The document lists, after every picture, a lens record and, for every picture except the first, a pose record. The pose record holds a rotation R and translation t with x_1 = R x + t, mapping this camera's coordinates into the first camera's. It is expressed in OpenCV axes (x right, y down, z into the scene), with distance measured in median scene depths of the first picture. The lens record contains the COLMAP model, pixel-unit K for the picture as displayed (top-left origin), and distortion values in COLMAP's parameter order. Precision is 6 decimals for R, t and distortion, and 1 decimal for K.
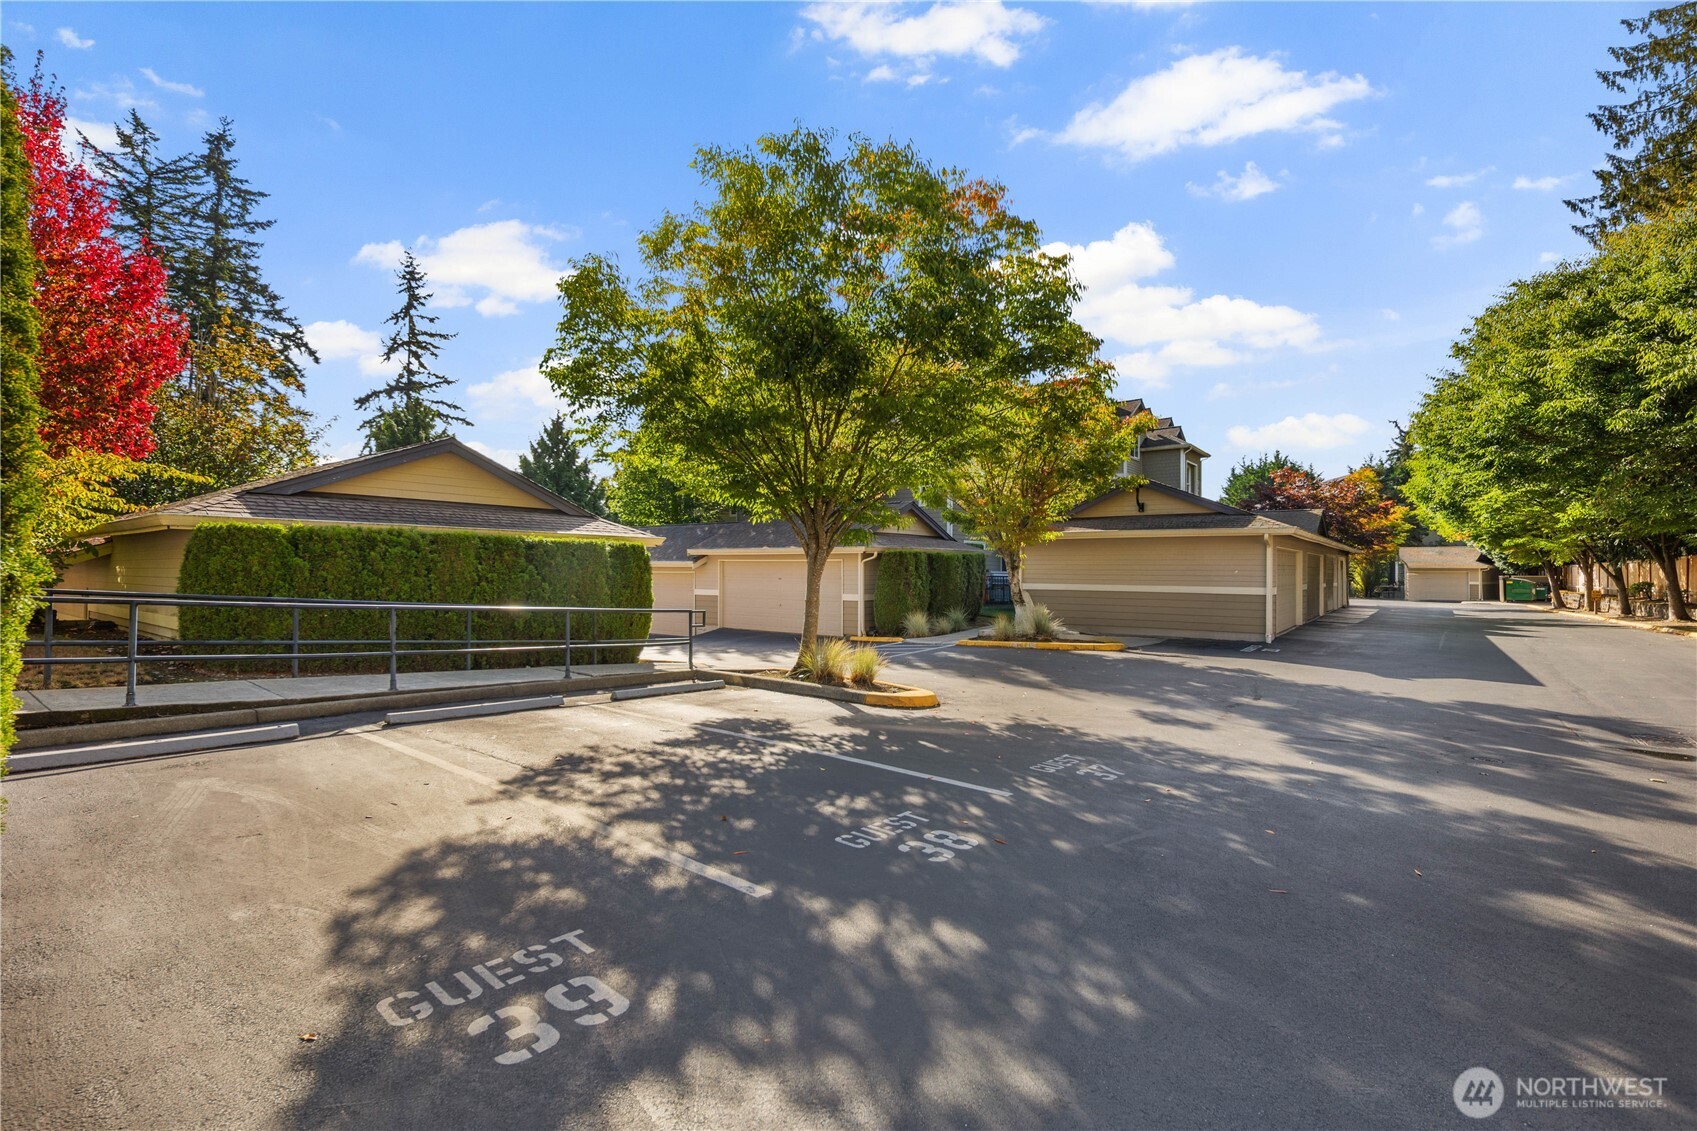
lens RADIAL K [[748.5, 0, 844.0], [0, 748.5, 534.5], [0, 0, 1]] dist [0.000421, -0.000087]
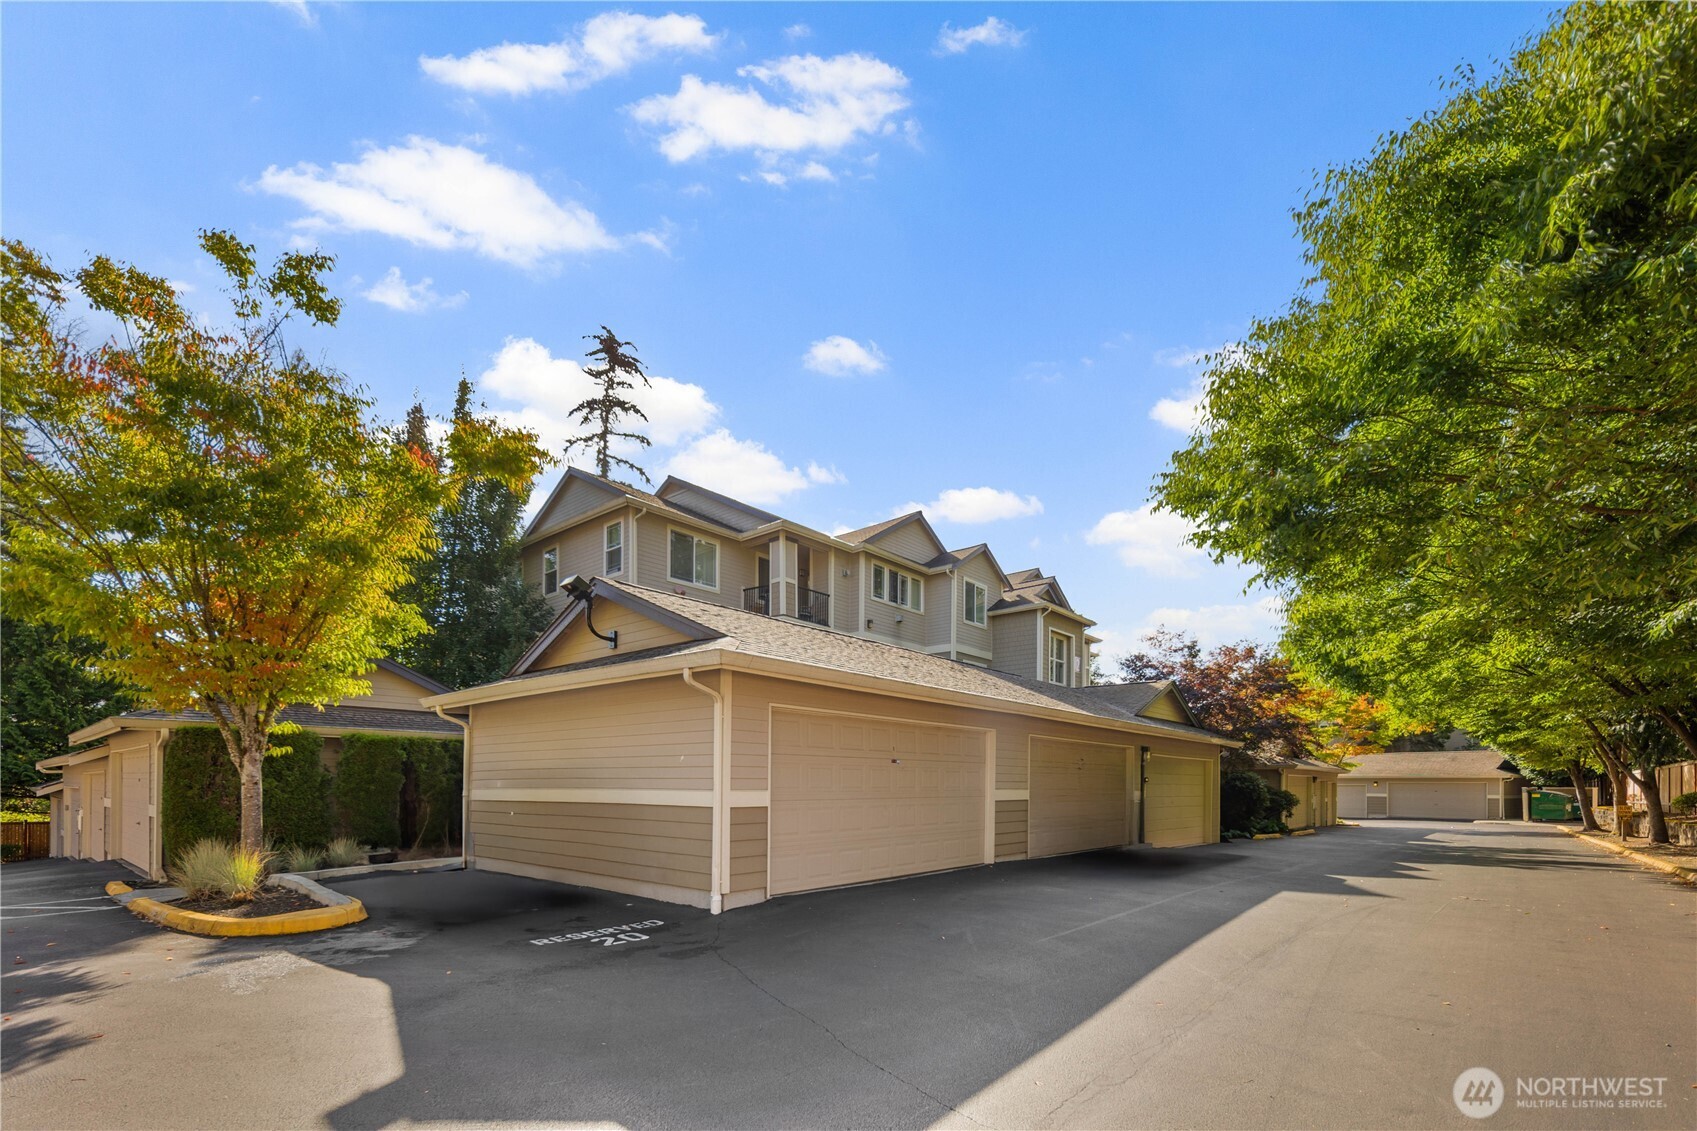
lens RADIAL K [[819.0, 0, 851.1], [0, 819.0, 569.1], [0, 0, 1]] dist [-0.003278, -0.000507]
pose [[0.999927, 0.000997, 0.012036, 0.205661], [0.001559, 0.977587, -0.210526, 0.014135], [-0.011976, 0.210530, 0.977514, 0.154054]]
